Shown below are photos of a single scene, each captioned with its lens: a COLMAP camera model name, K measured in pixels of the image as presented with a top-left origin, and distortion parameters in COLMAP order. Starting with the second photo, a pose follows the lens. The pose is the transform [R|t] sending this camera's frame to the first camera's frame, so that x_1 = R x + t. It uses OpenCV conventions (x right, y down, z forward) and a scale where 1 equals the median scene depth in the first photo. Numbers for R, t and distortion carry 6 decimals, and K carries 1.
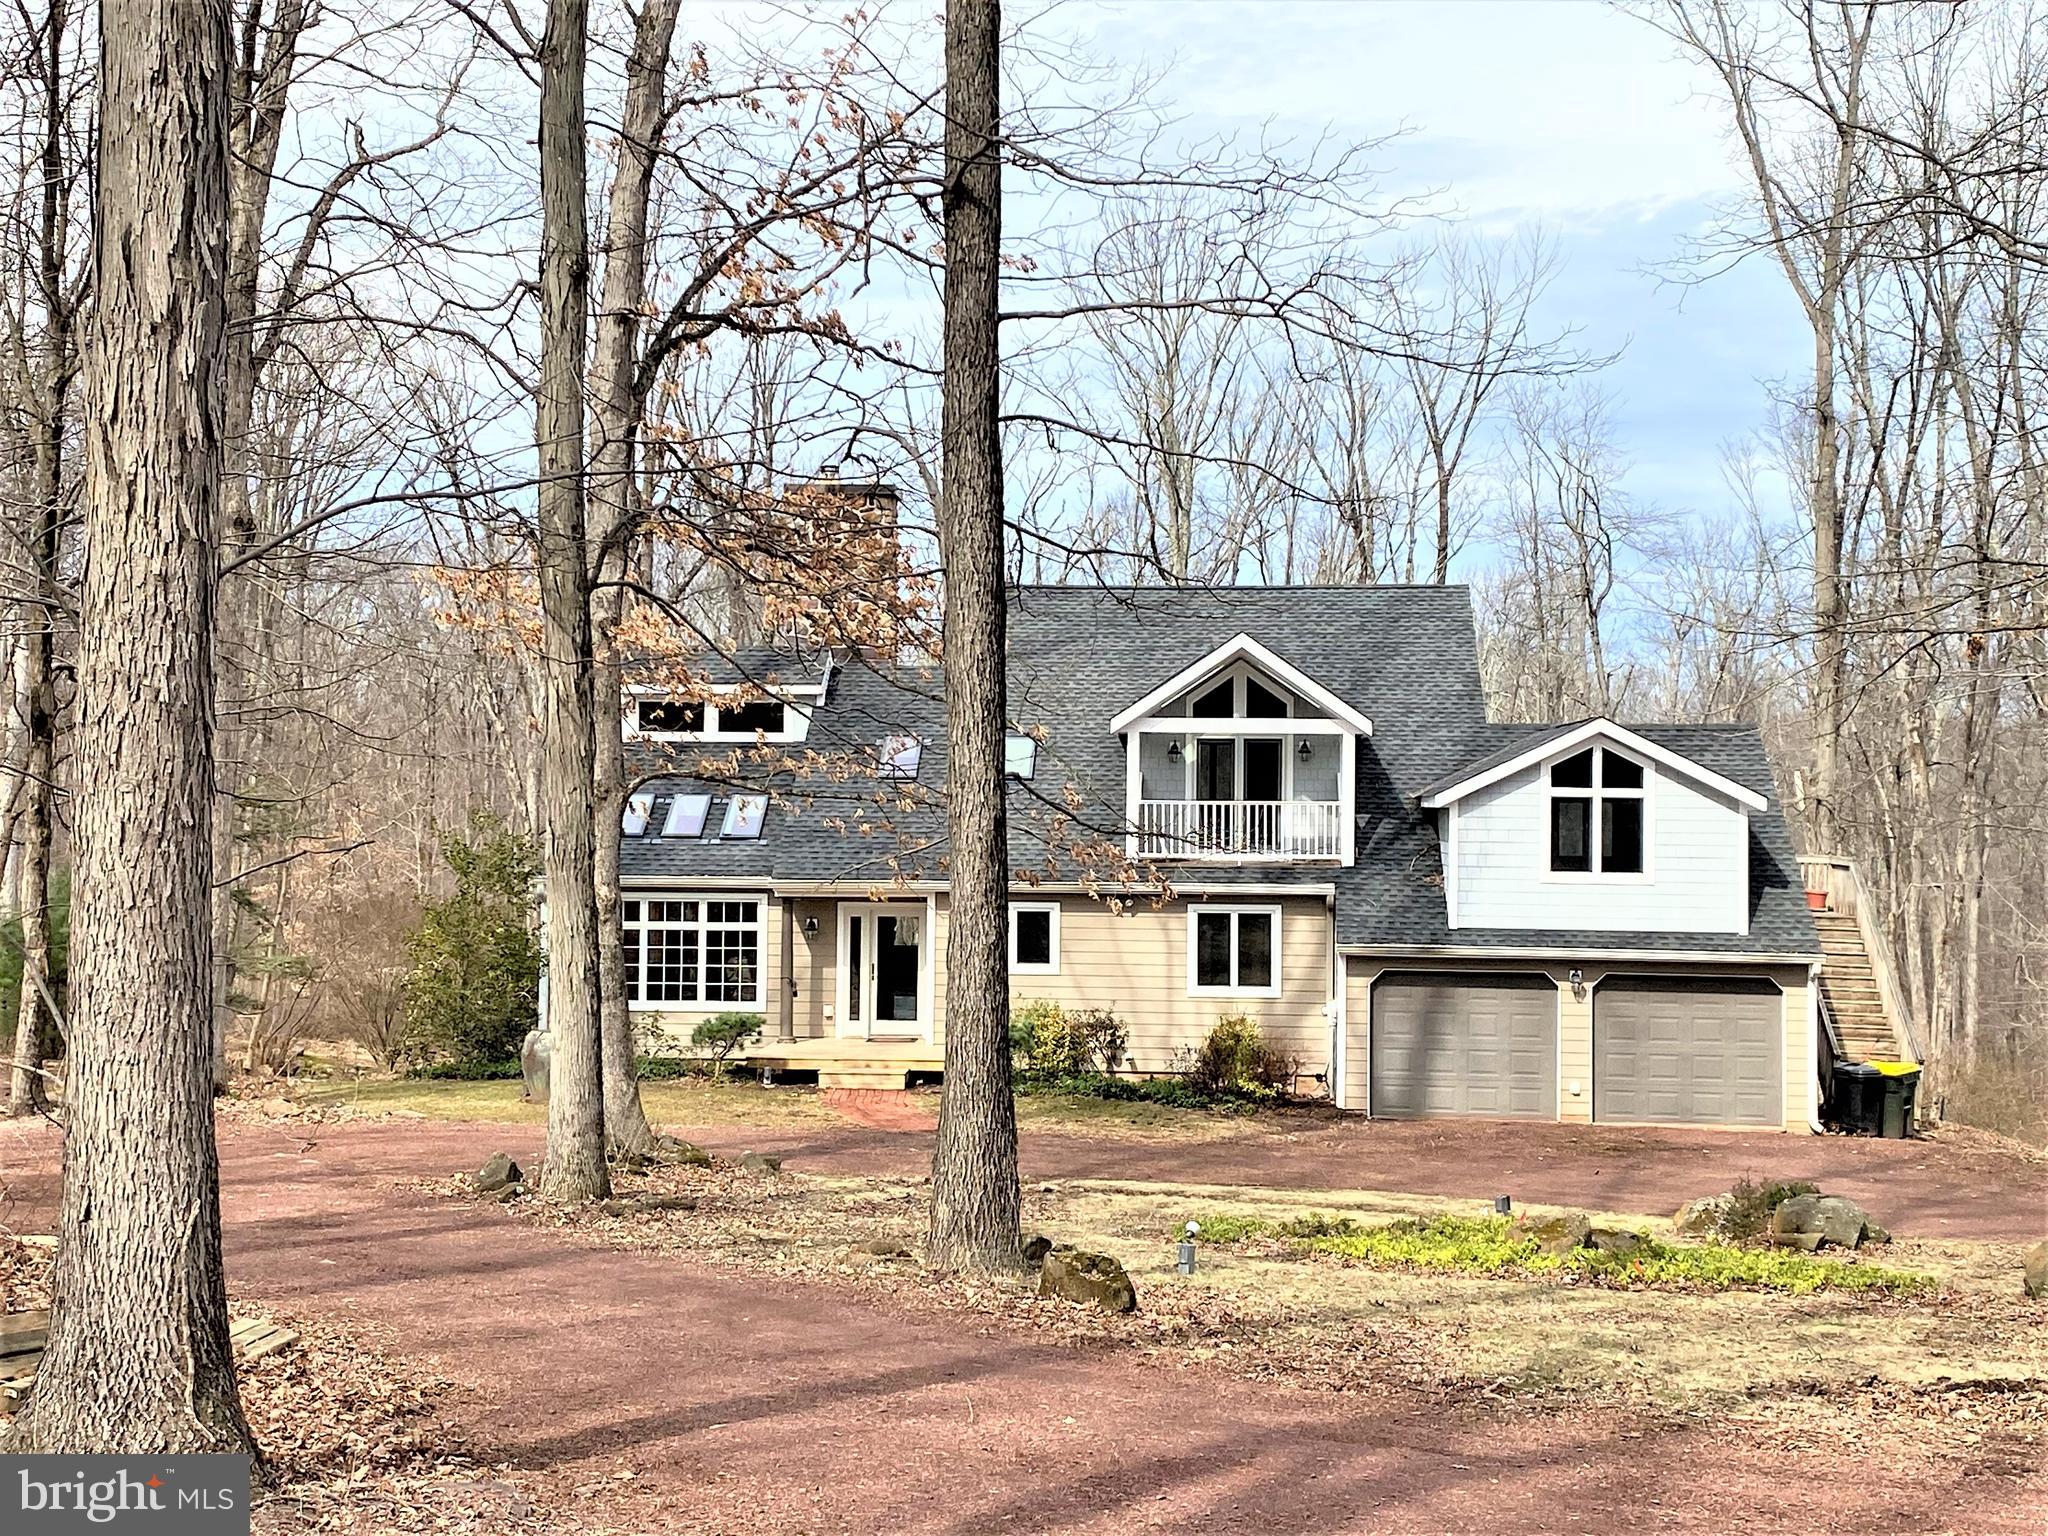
lens RADIAL K [[2745.9, 0, 1101.7], [0, 2745.9, 742.7], [0, 0, 1]] dist [0.124872, 0.000000]
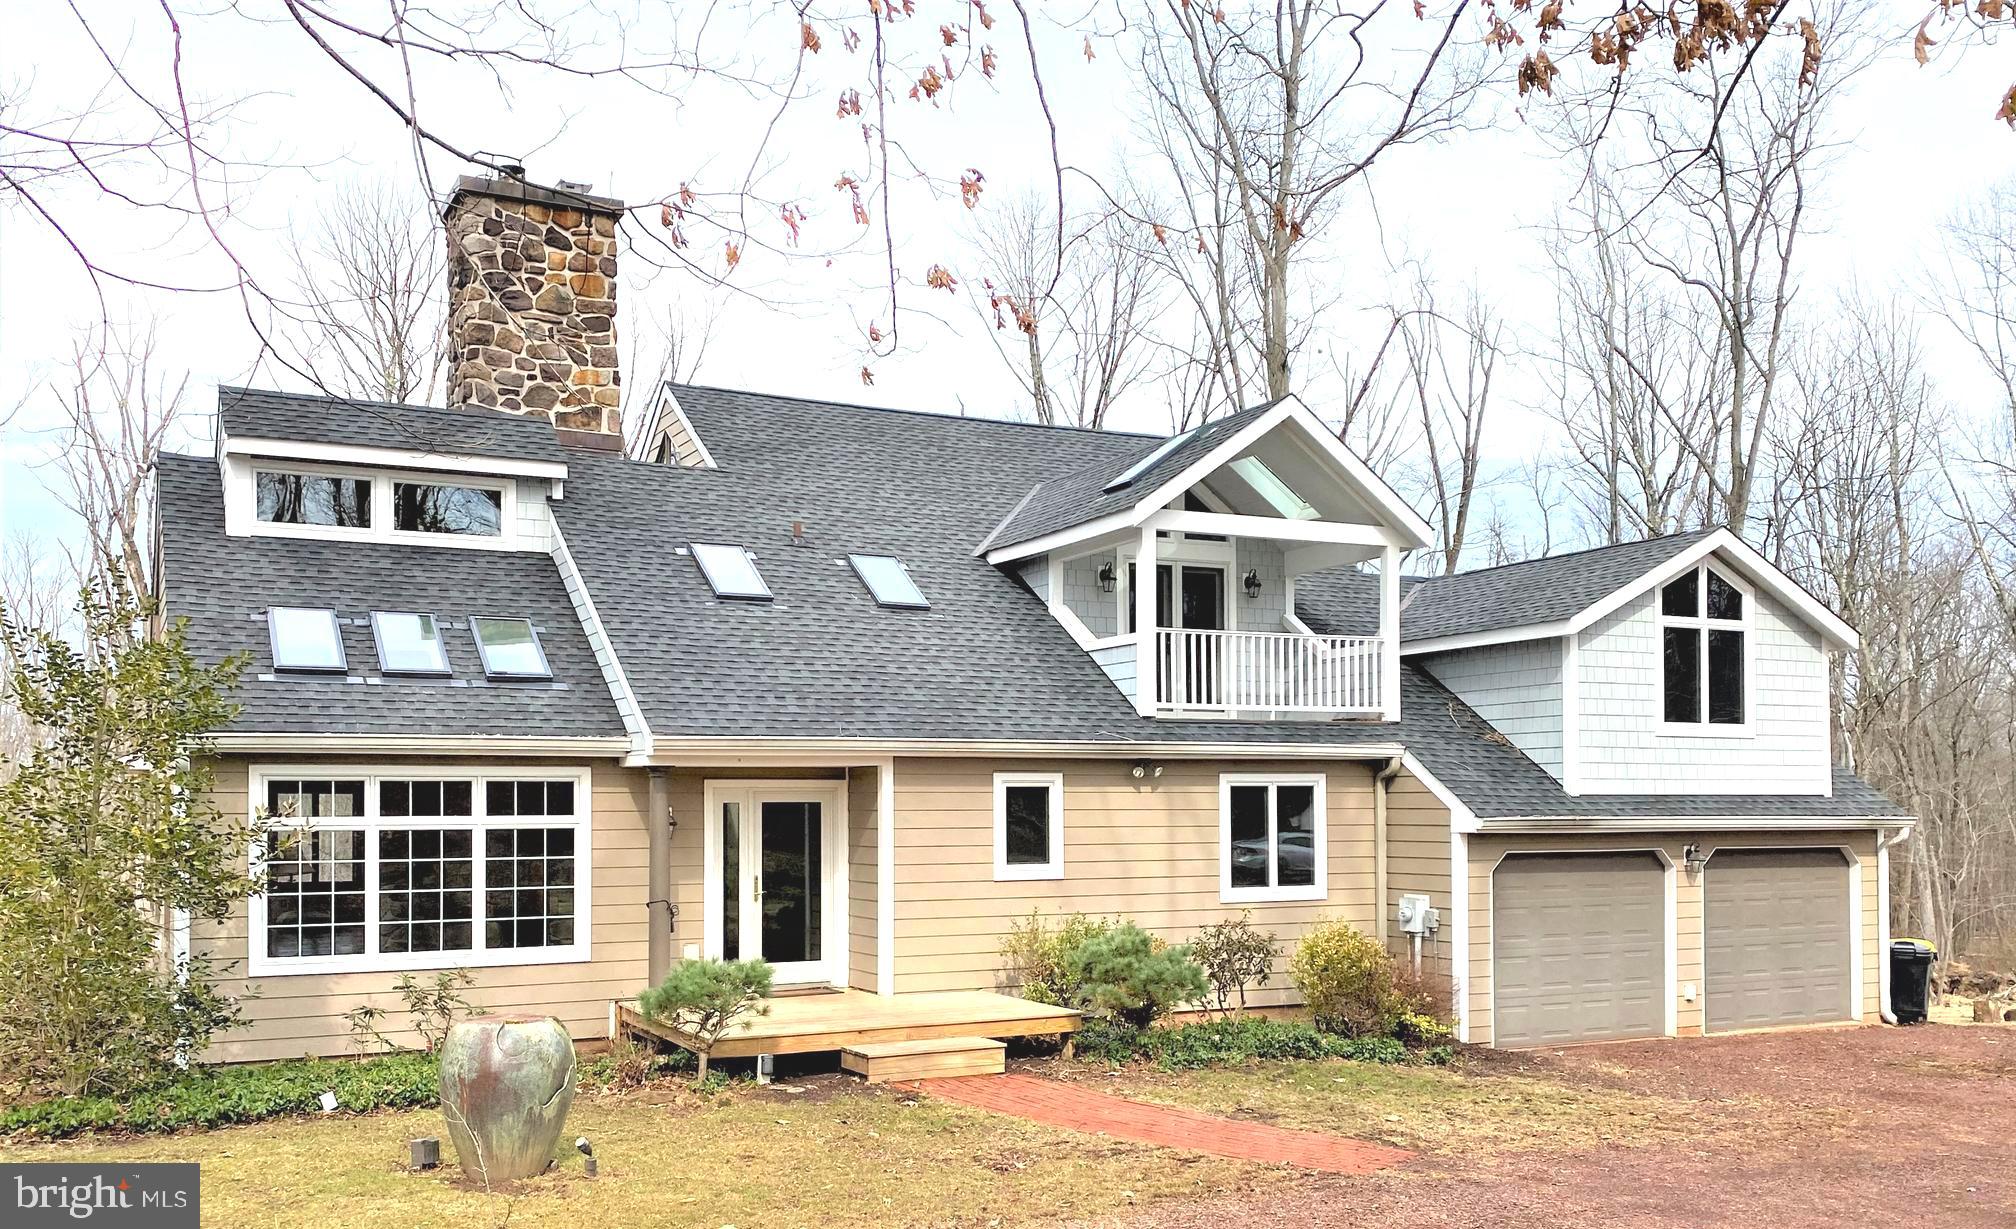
lens RADIAL K [[1742.1, 0, 1024.1], [0, 1742.1, 774.9], [0, 0, 1]] dist [0.045900, -0.026822]
pose [[0.864151, -0.006129, 0.503195, -0.247154], [0.005032, 0.999981, 0.003539, 0.059233], [-0.503207, -0.000526, 0.864166, 0.656823]]
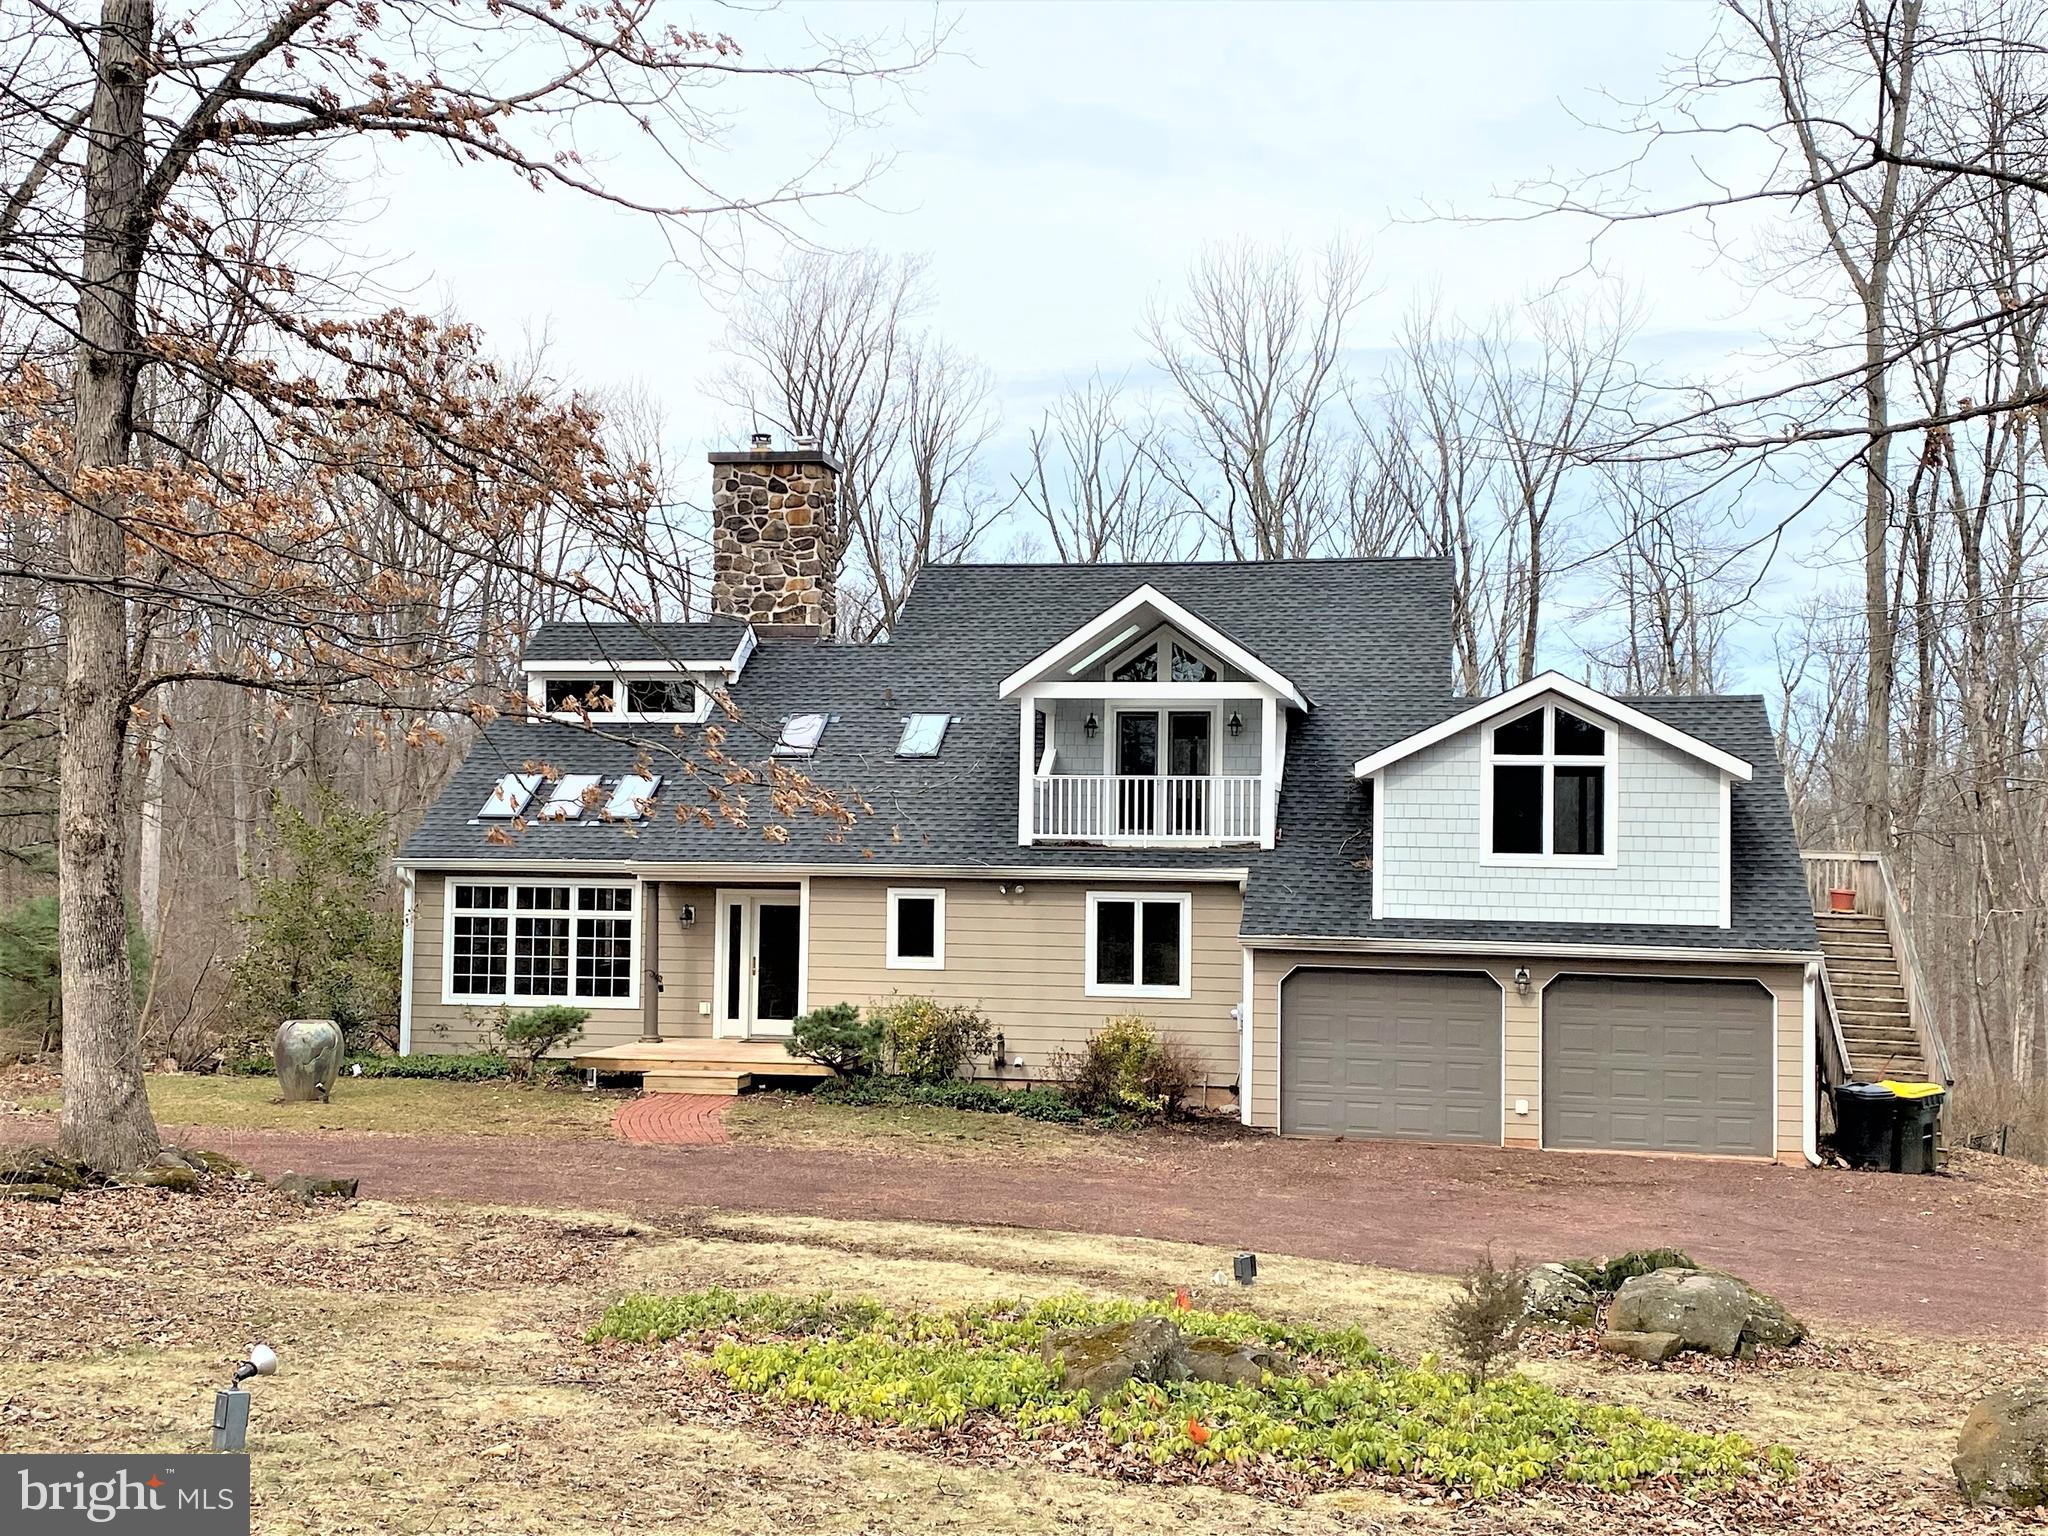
lens RADIAL K [[2262.5, 0, 1053.1], [0, 2262.5, 779.0], [0, 0, 1]] dist [0.074757, 0.000000]
pose [[0.992575, 0.000080, -0.121635, 0.112726], [-0.002130, 0.999858, -0.016725, 0.035880], [0.121616, 0.016860, 0.992434, 0.284674]]
